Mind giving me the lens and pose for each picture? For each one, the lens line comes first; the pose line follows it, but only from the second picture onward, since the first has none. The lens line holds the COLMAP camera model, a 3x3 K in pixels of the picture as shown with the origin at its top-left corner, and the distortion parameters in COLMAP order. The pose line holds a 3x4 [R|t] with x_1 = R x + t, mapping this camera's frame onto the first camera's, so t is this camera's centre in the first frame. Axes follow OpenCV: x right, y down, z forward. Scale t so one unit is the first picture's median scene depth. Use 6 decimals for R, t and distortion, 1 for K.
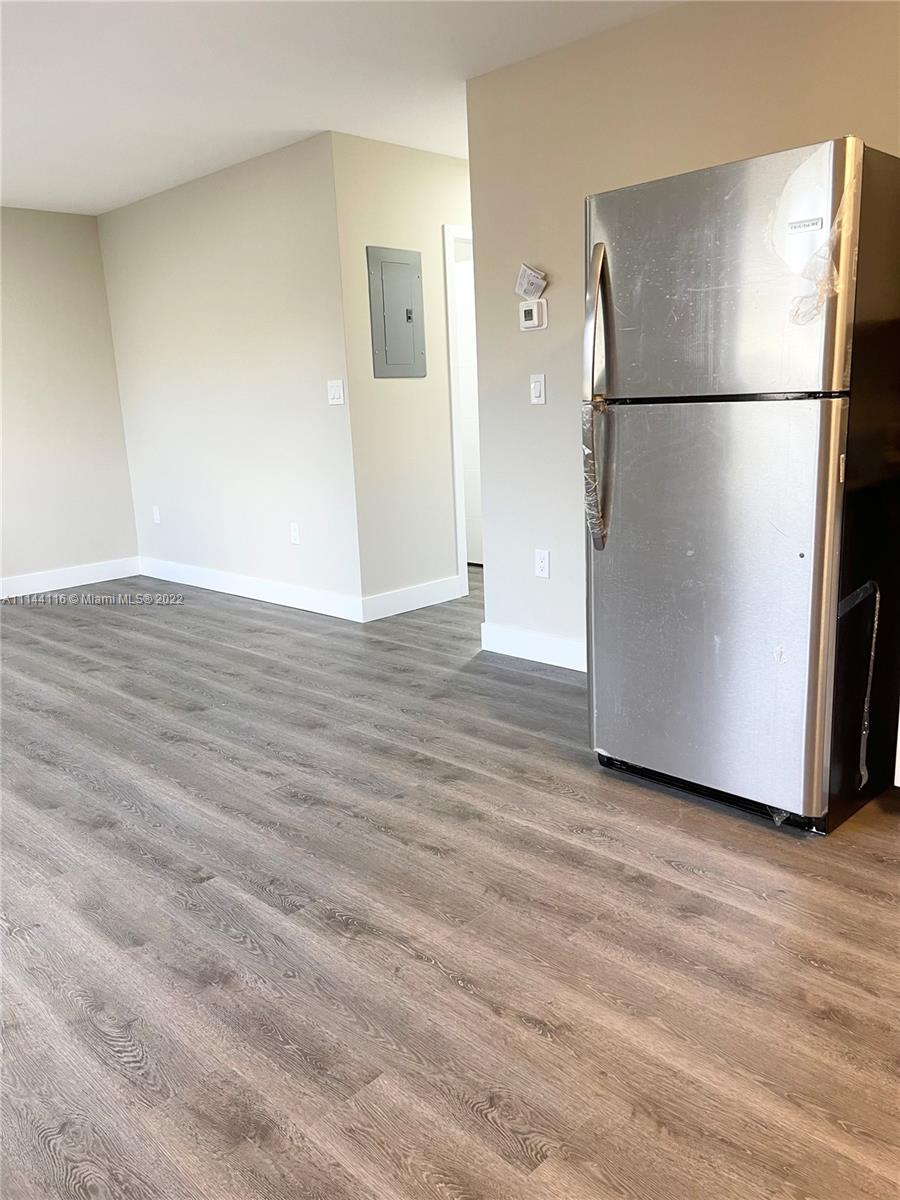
lens RADIAL K [[928.4, 0, 450.0], [0, 928.4, 600.0], [0, 0, 1]] dist [0.060516, -0.063741]
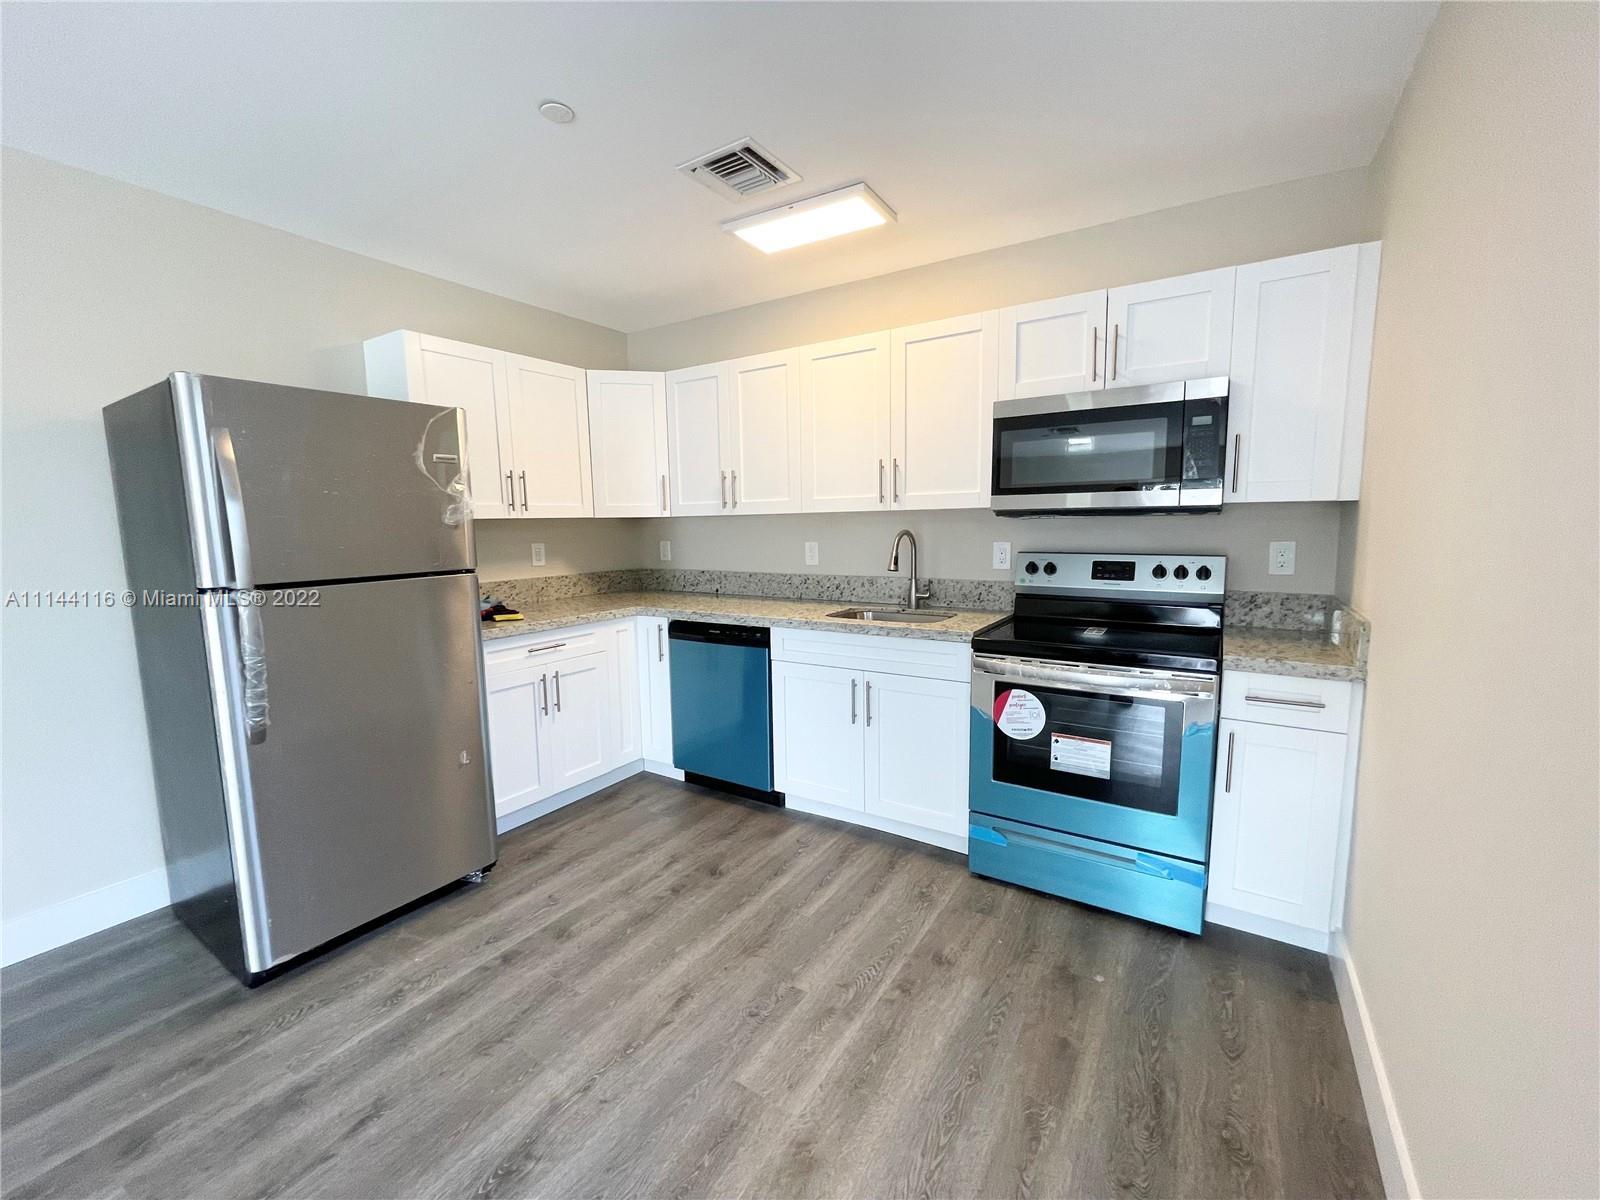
lens RADIAL K [[649.7, 0, 800.0], [0, 649.7, 600.0], [0, 0, 1]] dist [0.000399, -0.000001]
pose [[-0.218932, -0.067421, 0.973408, -0.487343], [0.237703, 0.963869, 0.120223, -0.120555], [-0.946343, 0.257703, -0.194996, 0.481452]]
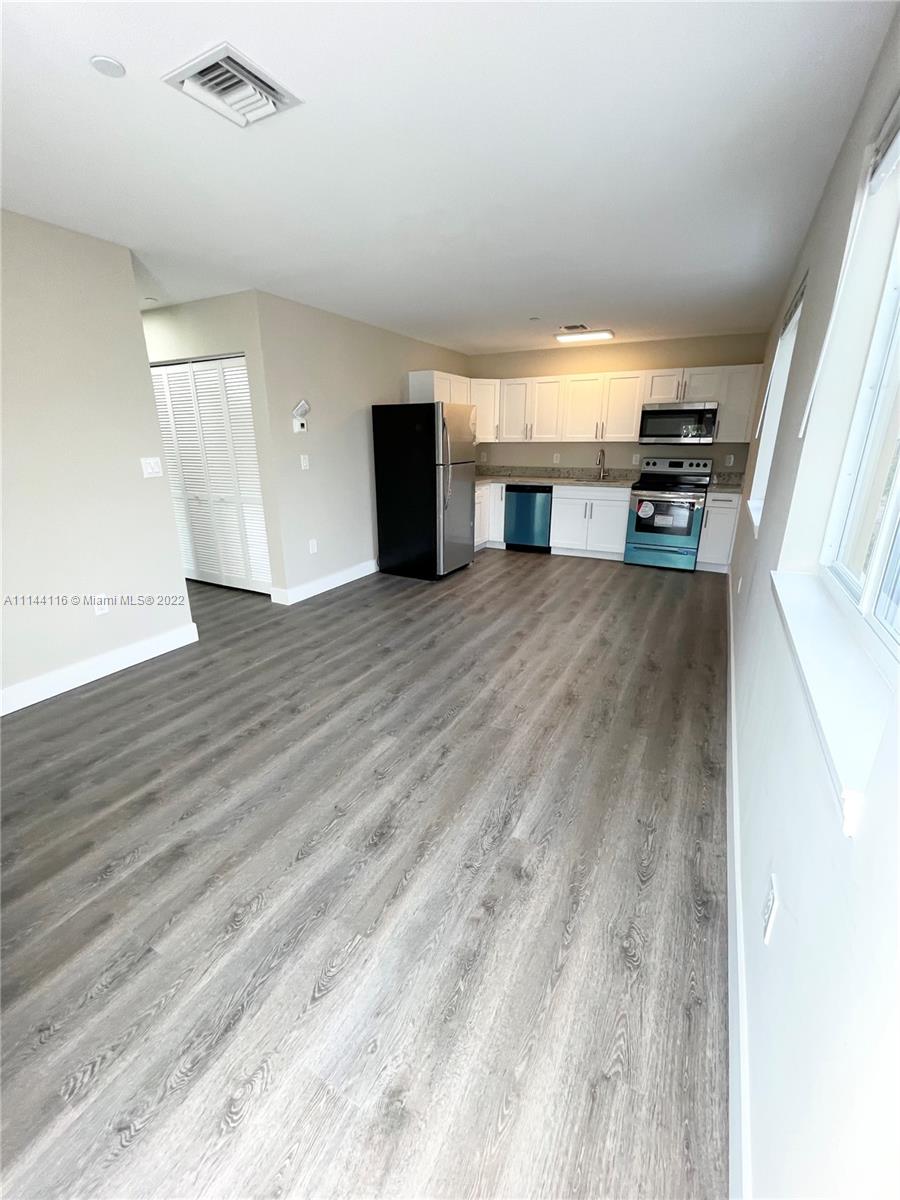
lens RADIAL K [[487.3, 0, 451.1], [0, 487.3, 596.9], [0, 0, 1]] dist [0.000399, -0.000001]
pose [[-0.292703, -0.252486, 0.922267, -1.306865], [0.223841, 0.919616, 0.322801, -0.279813], [-0.929634, 0.300926, -0.212658, 1.232494]]
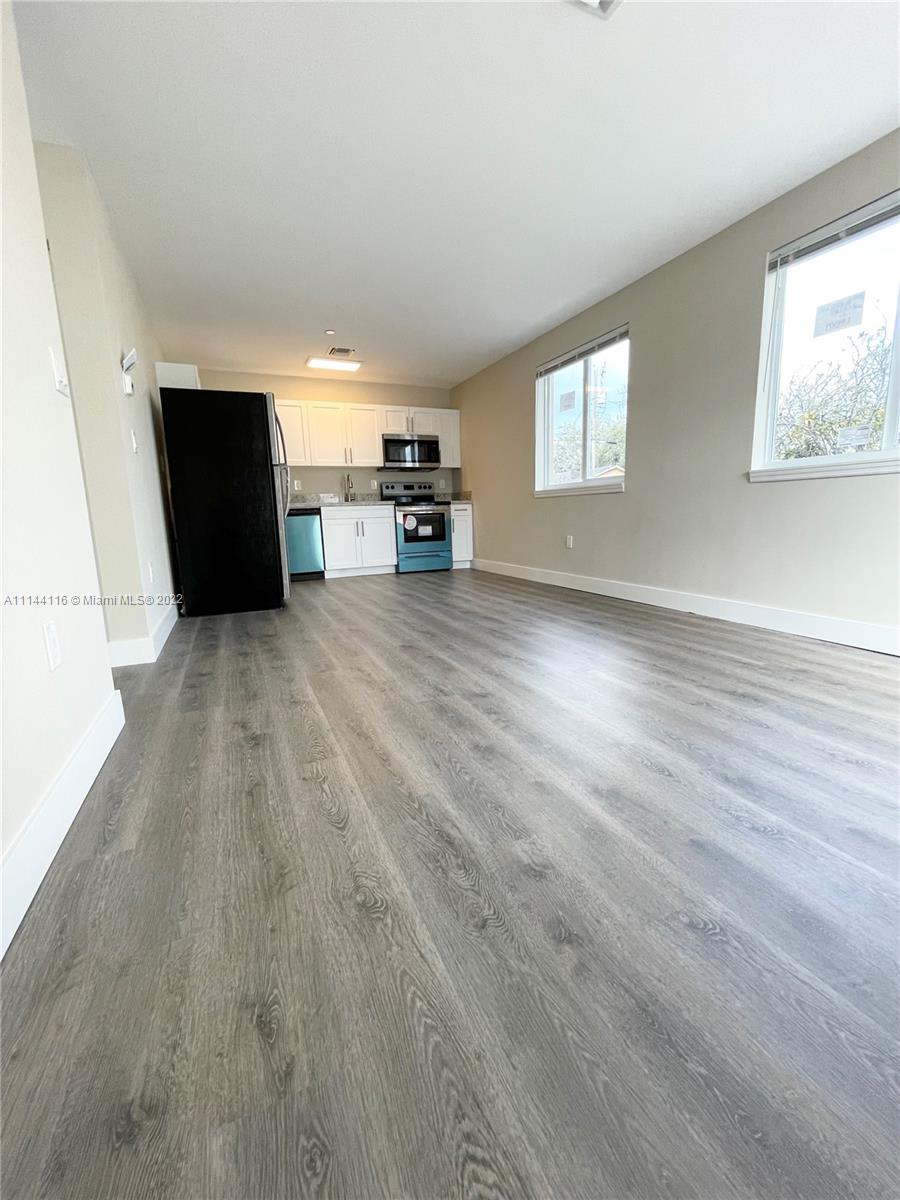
lens RADIAL K [[487.3, 0, 451.1], [0, 487.3, 596.9], [0, 0, 1]] dist [0.000399, -0.000001]
pose [[-0.930524, 0.012293, 0.366024, -0.715329], [0.150919, 0.923502, 0.352657, -0.242464], [-0.333689, 0.383396, -0.861196, 1.866538]]
